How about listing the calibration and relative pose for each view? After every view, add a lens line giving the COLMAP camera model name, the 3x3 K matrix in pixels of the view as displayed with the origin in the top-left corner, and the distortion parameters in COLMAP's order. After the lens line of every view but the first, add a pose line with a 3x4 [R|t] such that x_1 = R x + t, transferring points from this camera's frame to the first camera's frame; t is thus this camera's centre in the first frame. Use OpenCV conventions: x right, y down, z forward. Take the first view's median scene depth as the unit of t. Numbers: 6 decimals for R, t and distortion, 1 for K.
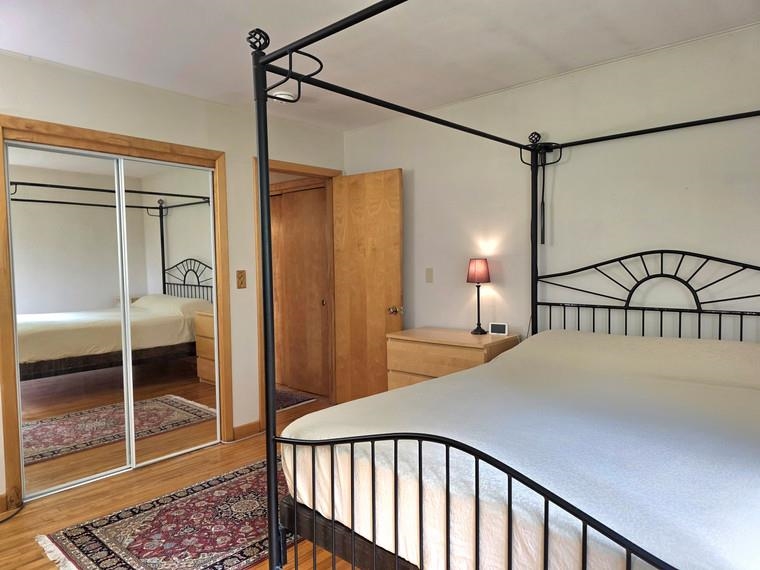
lens RADIAL K [[514.2, 0, 380.9], [0, 514.2, 286.0], [0, 0, 1]] dist [0.032393, -0.013201]
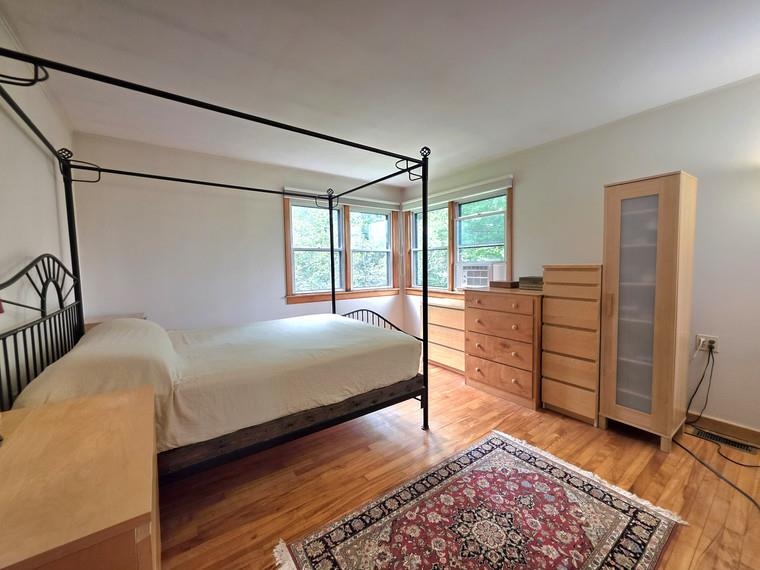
lens RADIAL K [[305.6, 0, 379.4], [0, 305.6, 284.7], [0, 0, 1]] dist [0.001098, -0.000180]
pose [[-0.978497, 0.013817, 0.205796, -0.215846], [0.037669, 0.992944, 0.112442, -0.060788], [-0.202790, 0.117776, -0.972114, 1.662865]]
